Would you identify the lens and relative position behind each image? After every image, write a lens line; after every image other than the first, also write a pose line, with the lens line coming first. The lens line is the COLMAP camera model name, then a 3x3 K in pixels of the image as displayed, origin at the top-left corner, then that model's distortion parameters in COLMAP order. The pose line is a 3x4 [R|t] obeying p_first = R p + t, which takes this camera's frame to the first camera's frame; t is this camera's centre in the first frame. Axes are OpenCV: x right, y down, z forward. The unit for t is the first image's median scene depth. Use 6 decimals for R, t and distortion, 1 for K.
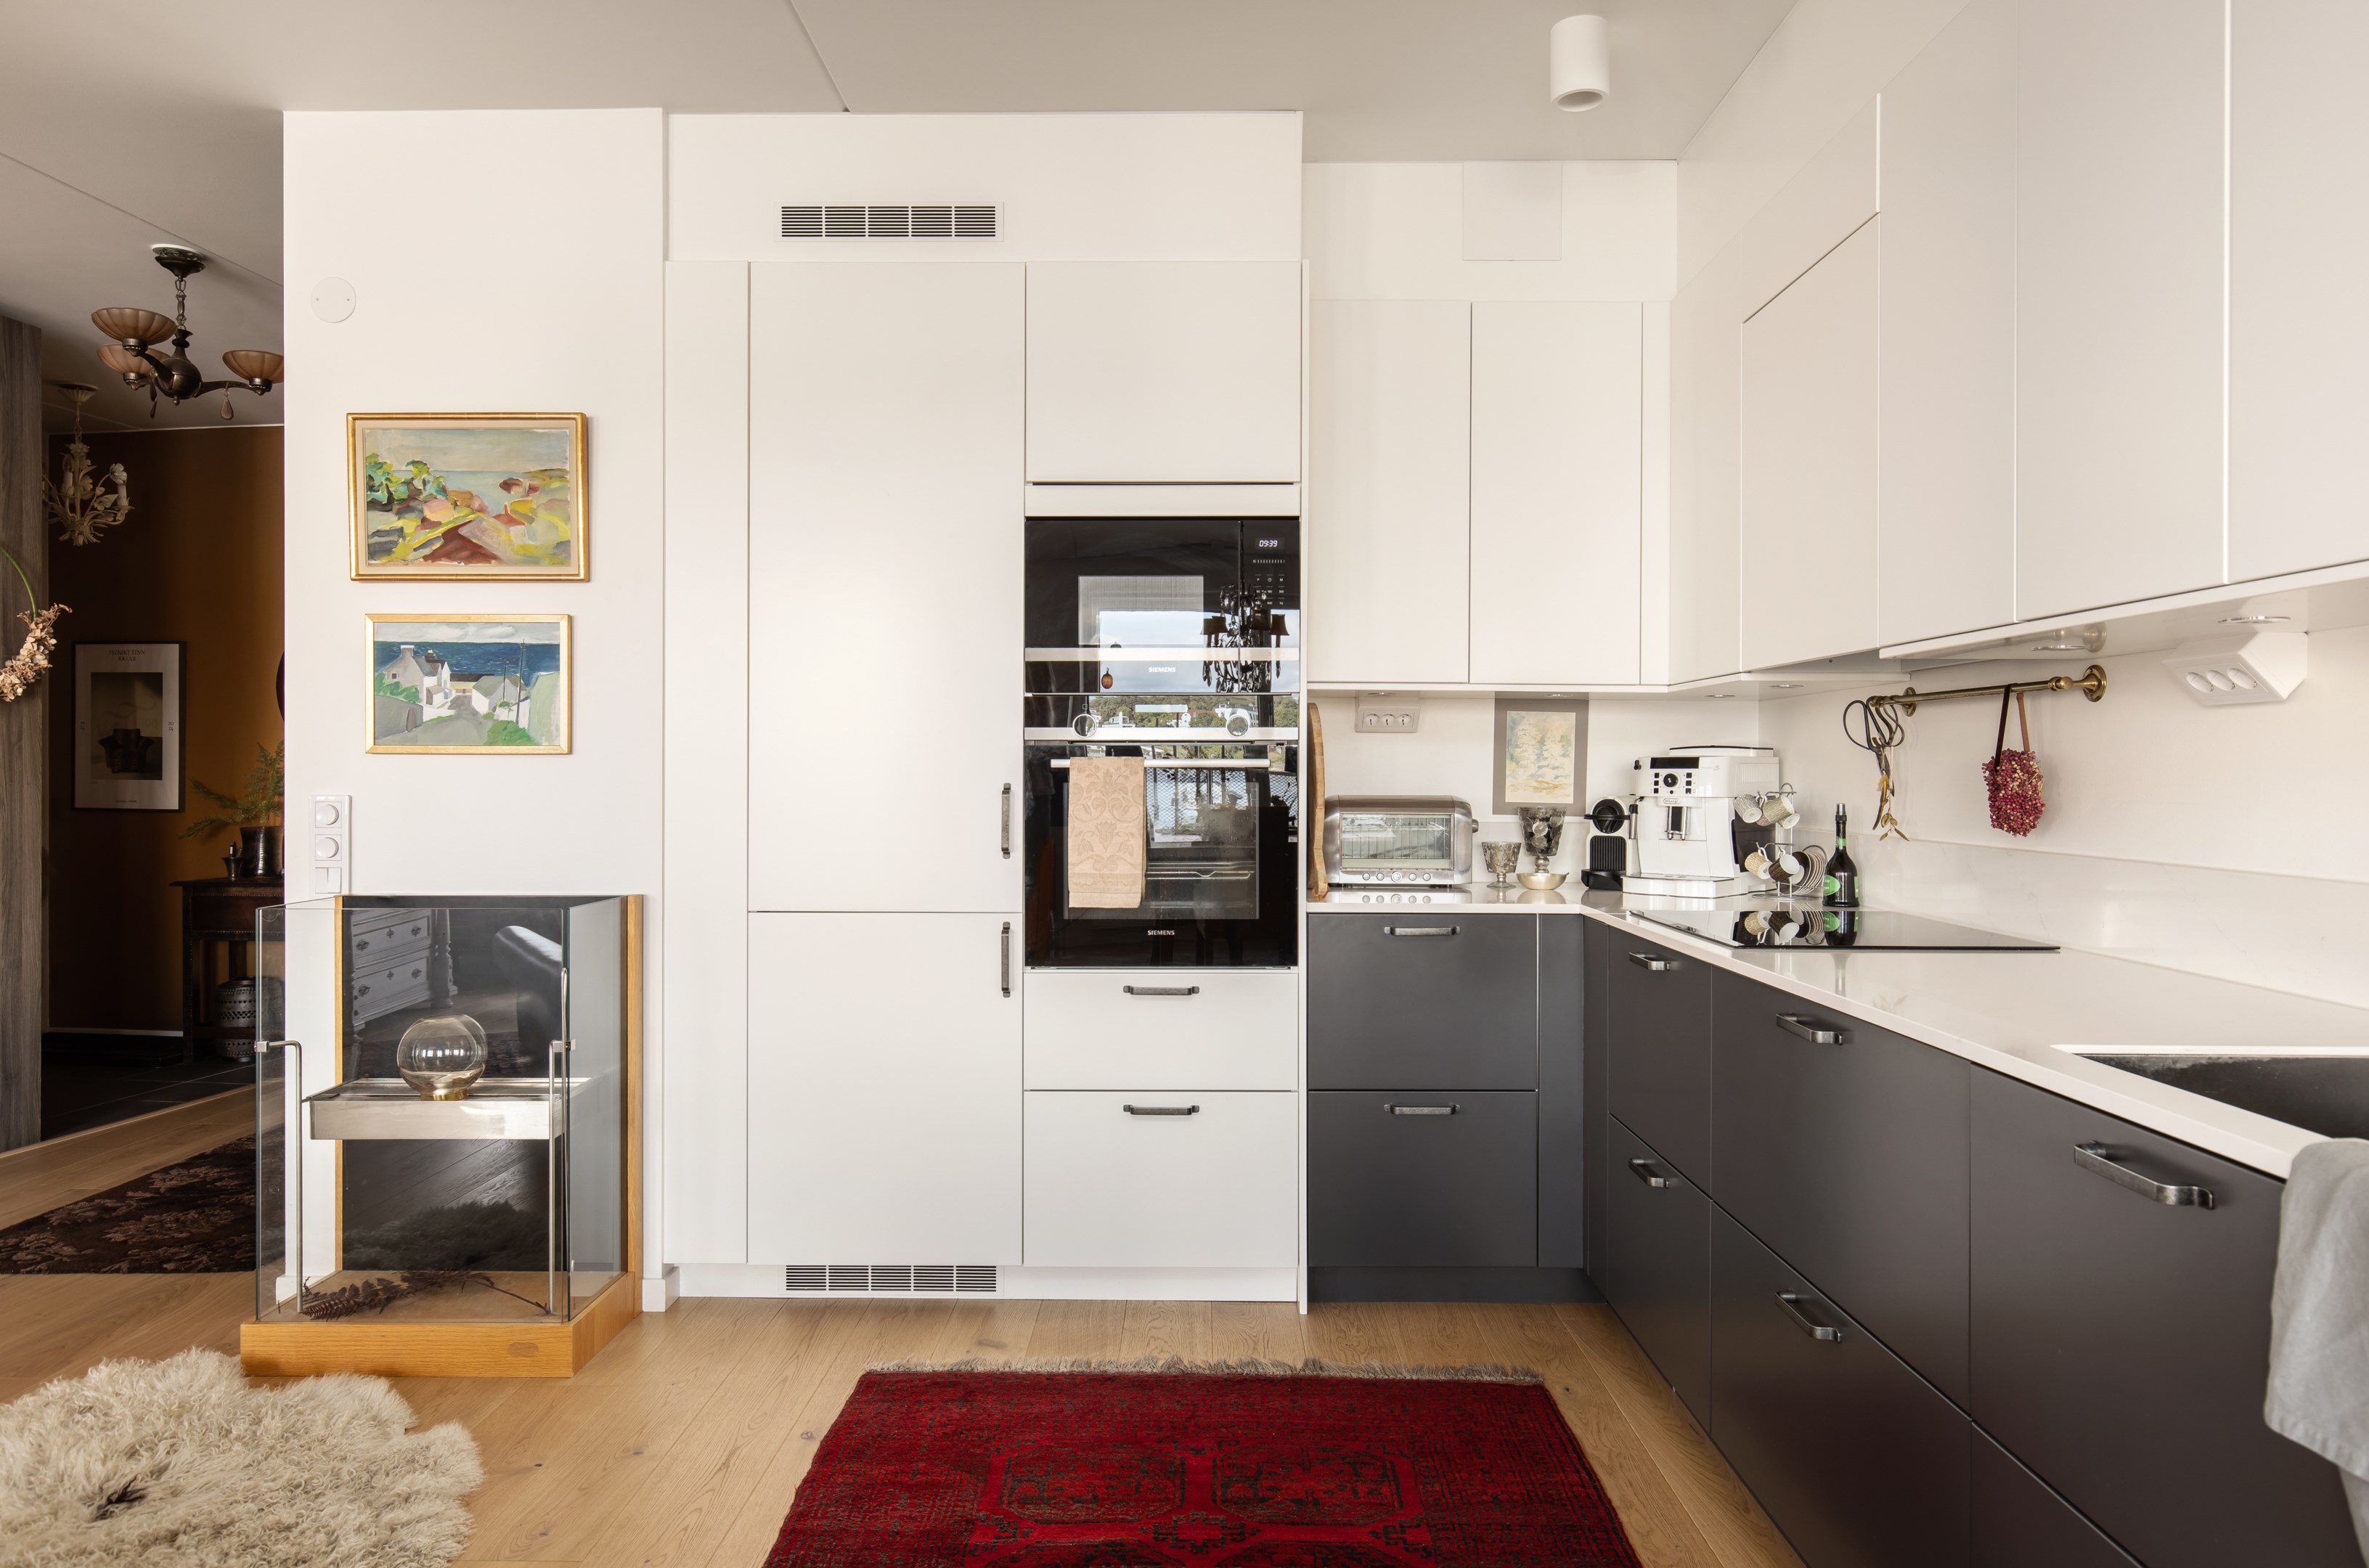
lens RADIAL K [[1406.4, 0, 1267.5], [0, 1406.4, 773.3], [0, 0, 1]] dist [-0.002769, -0.000695]
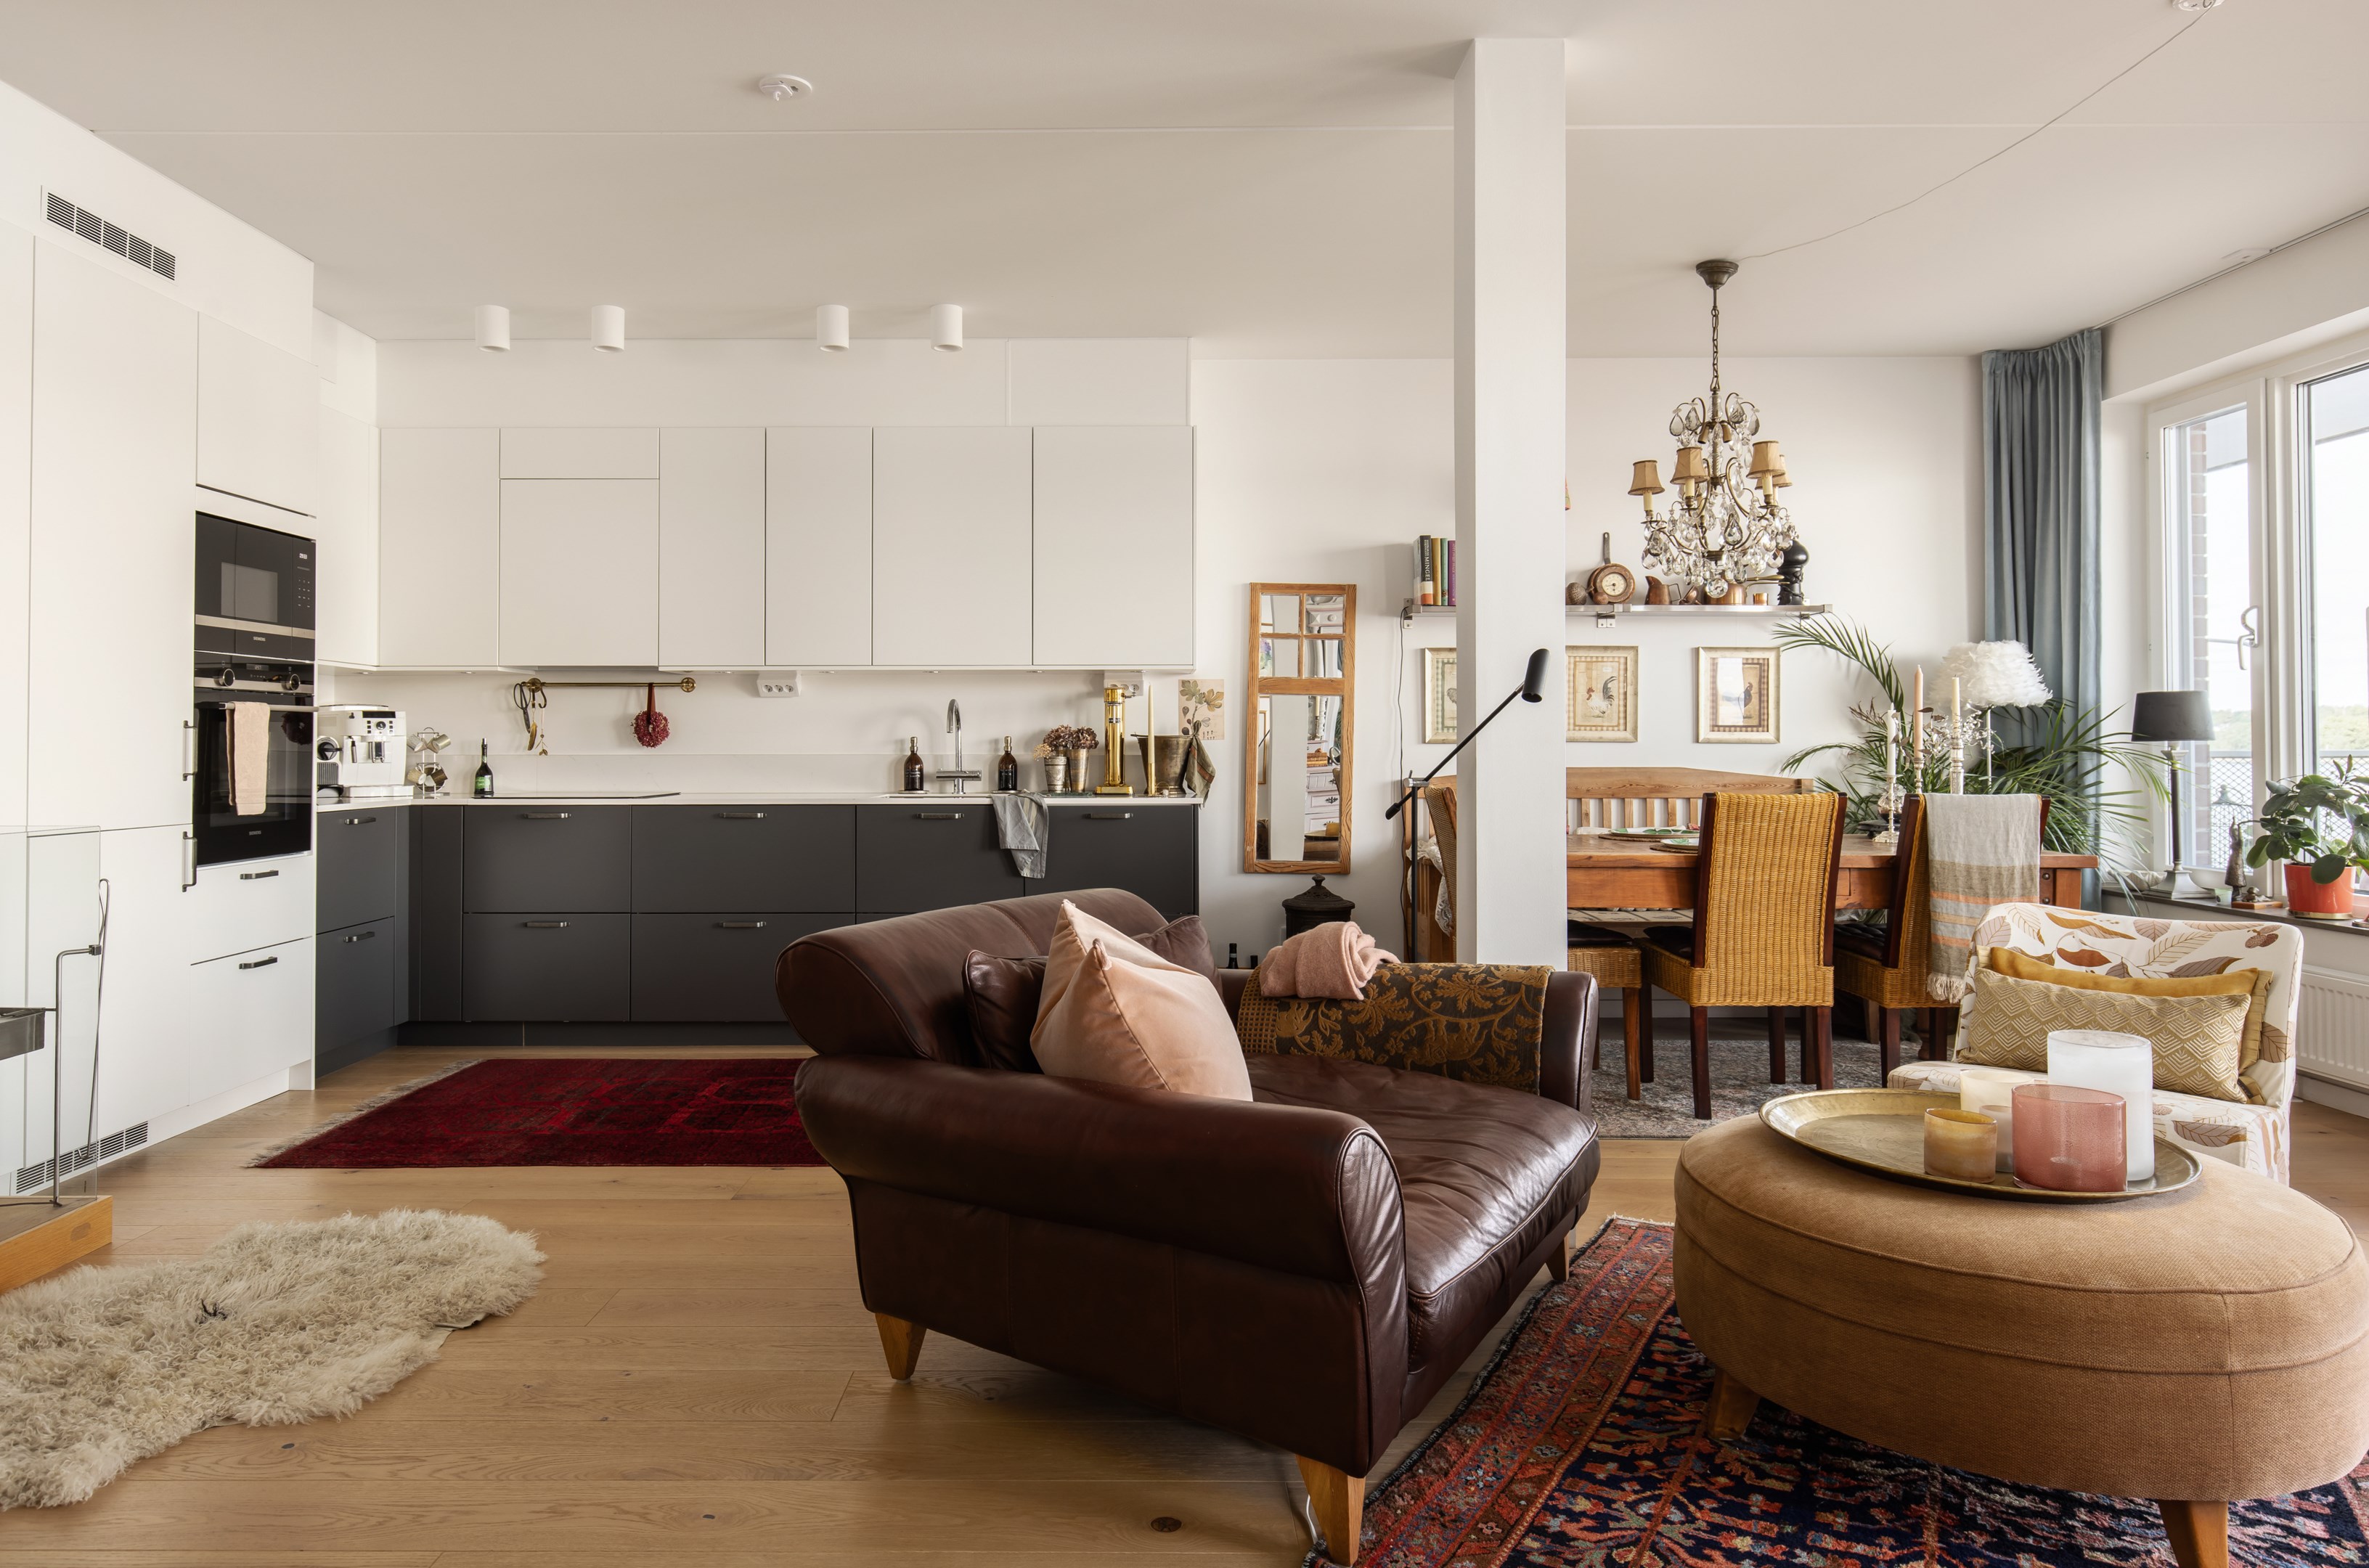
lens RADIAL K [[1556.2, 0, 1184.5], [0, 1556.2, 784.0], [0, 0, 1]] dist [0.002558, 0.119409]
pose [[-0.033114, -0.028281, 0.999051, -1.673940], [0.006797, 0.999570, 0.028521, 0.029665], [-0.999428, 0.007735, -0.032908, 0.157908]]
